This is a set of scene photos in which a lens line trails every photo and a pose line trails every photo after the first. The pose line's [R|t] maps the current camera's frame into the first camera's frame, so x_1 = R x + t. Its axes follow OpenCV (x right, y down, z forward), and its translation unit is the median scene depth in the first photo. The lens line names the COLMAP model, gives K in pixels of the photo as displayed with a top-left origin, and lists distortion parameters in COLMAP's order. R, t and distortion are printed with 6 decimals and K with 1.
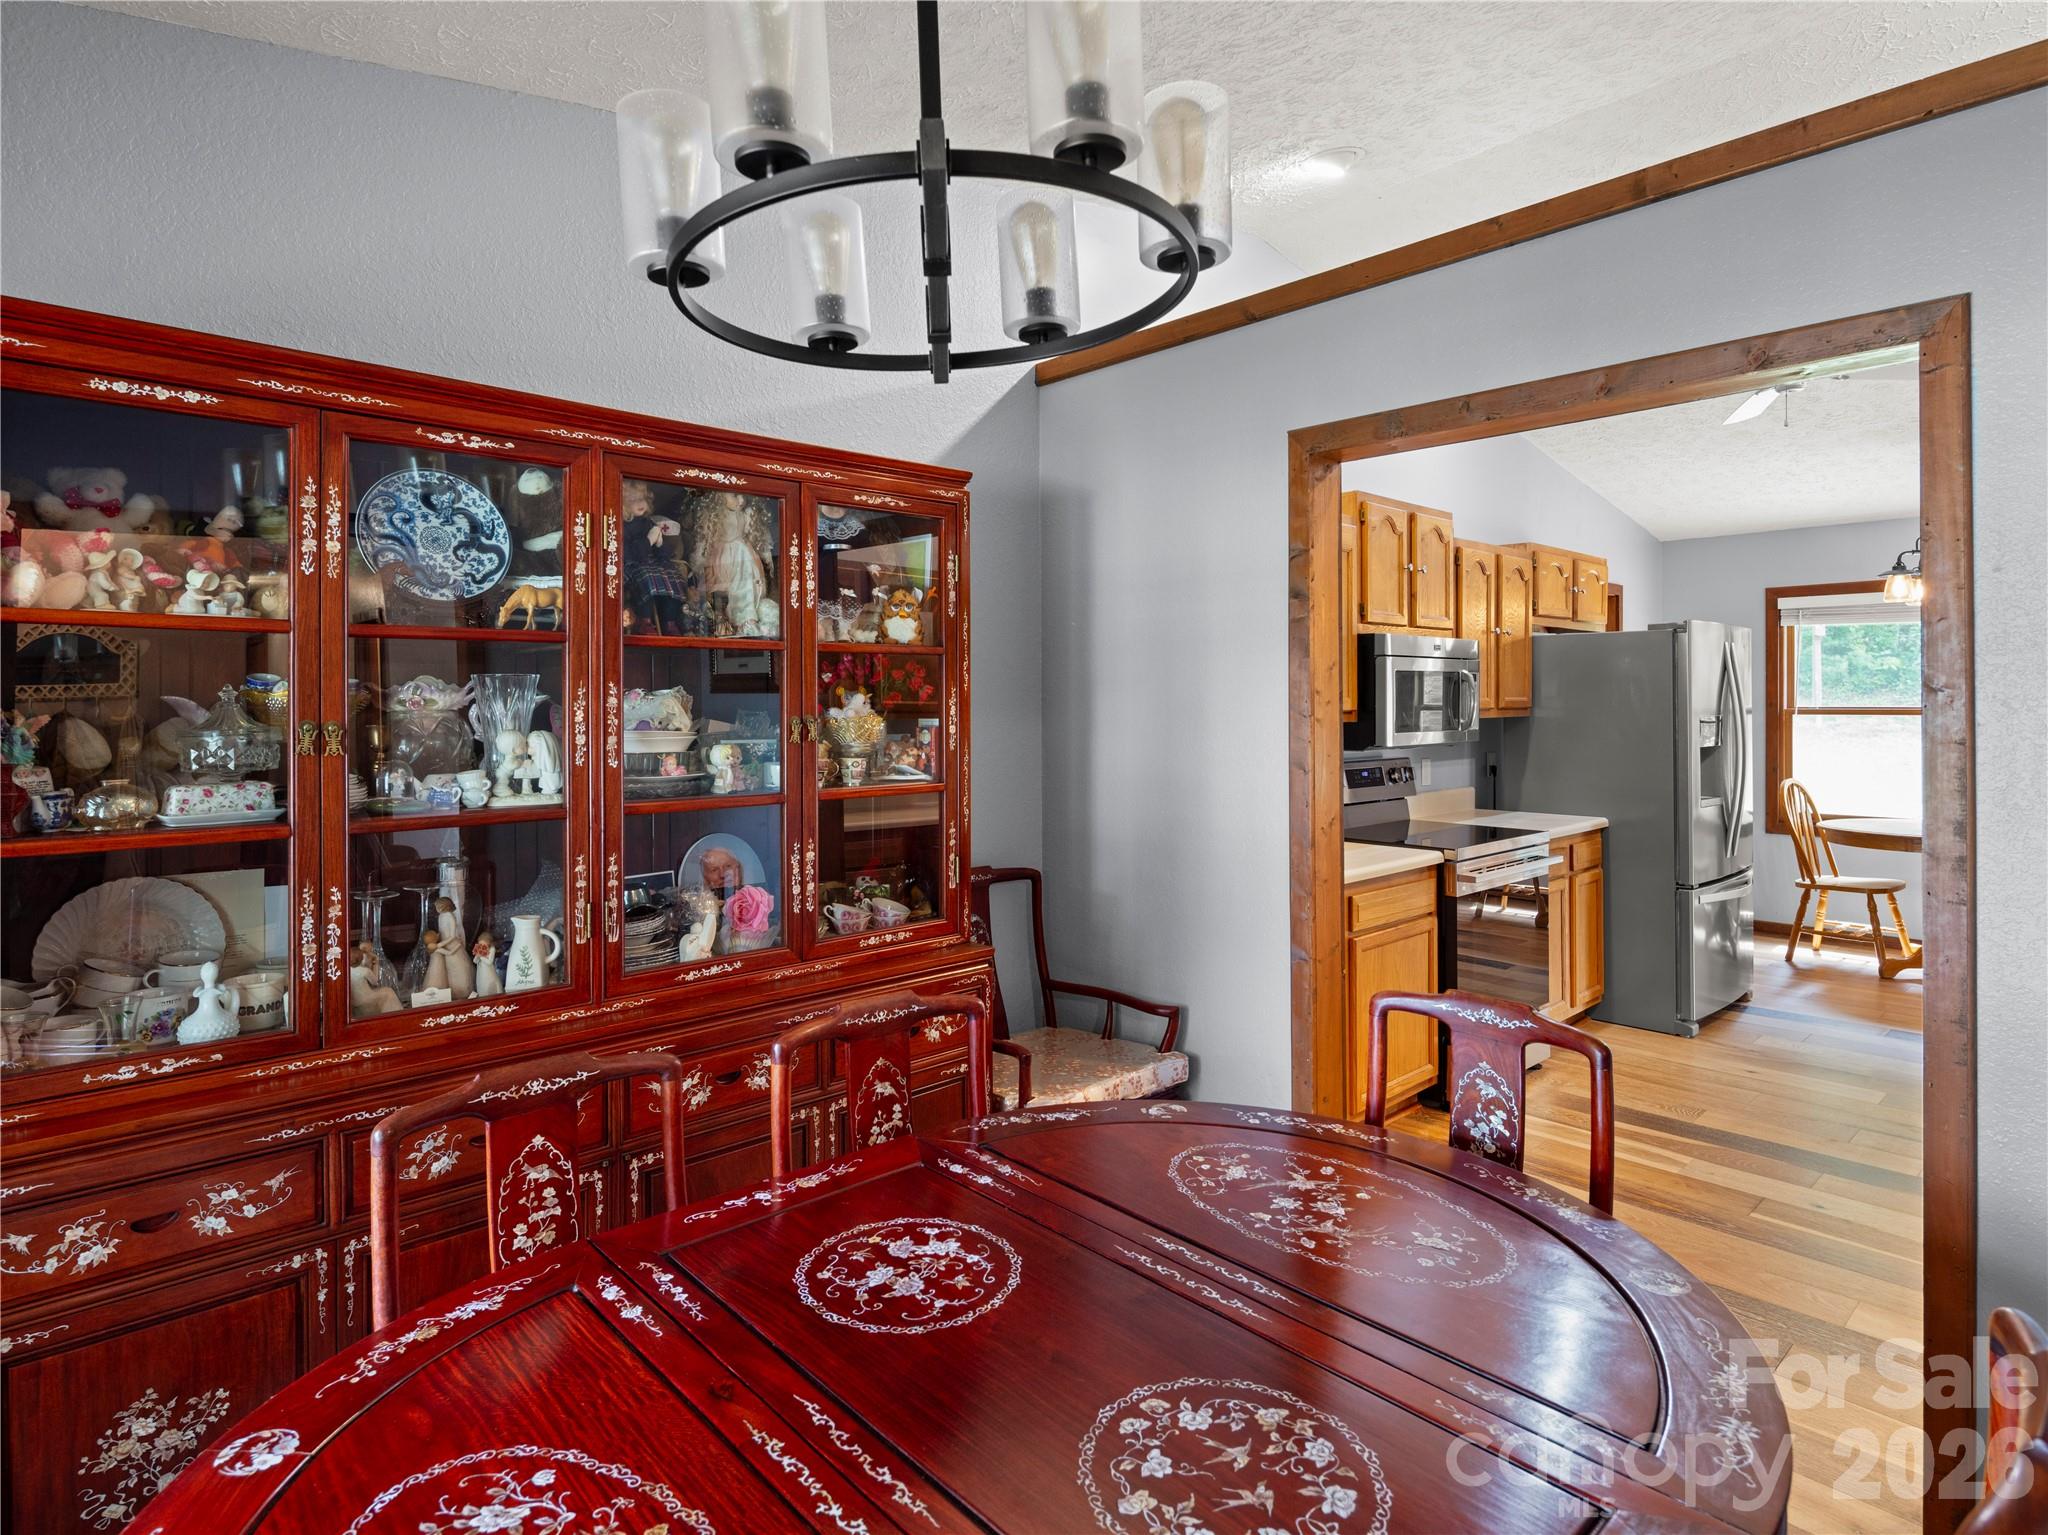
lens RADIAL K [[1119.0, 0, 1055.6], [0, 1119.0, 701.3], [0, 0, 1]] dist [0.013929, -0.013465]
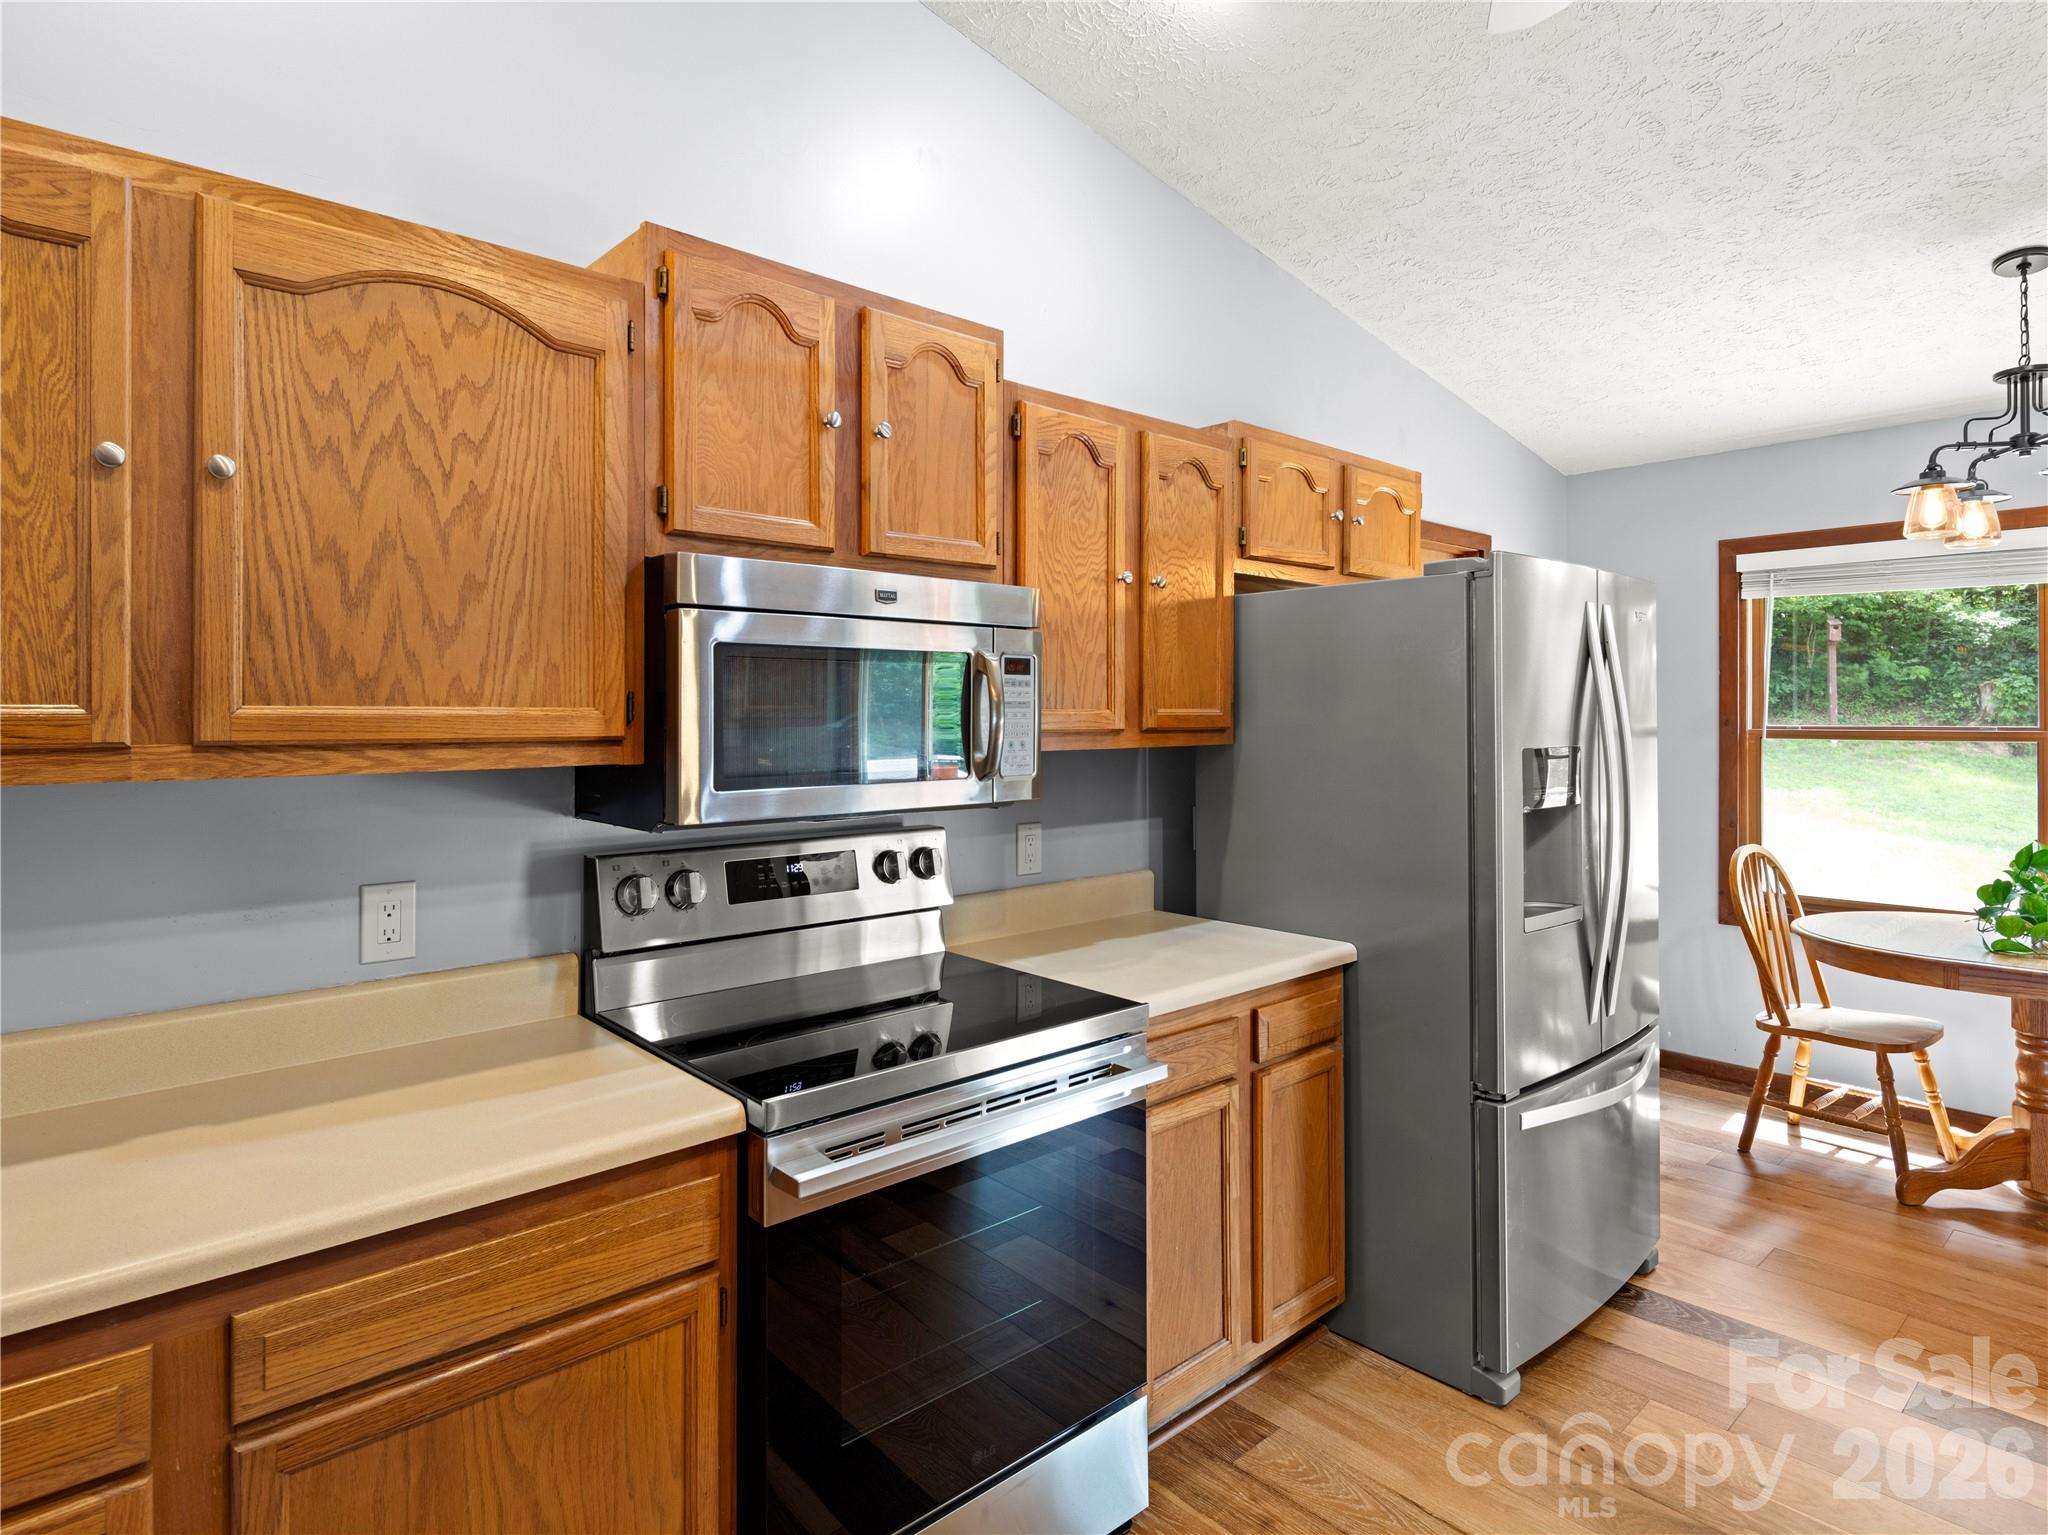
lens RADIAL K [[1119.0, 0, 1032.9], [0, 1119.0, 708.5], [0, 0, 1]] dist [0.013929, -0.013465]
pose [[0.999587, 0.002730, -0.028608, 0.302602], [-0.002867, 0.999984, -0.004774, -0.000828], [0.028594, 0.004854, 0.999579, 0.406432]]
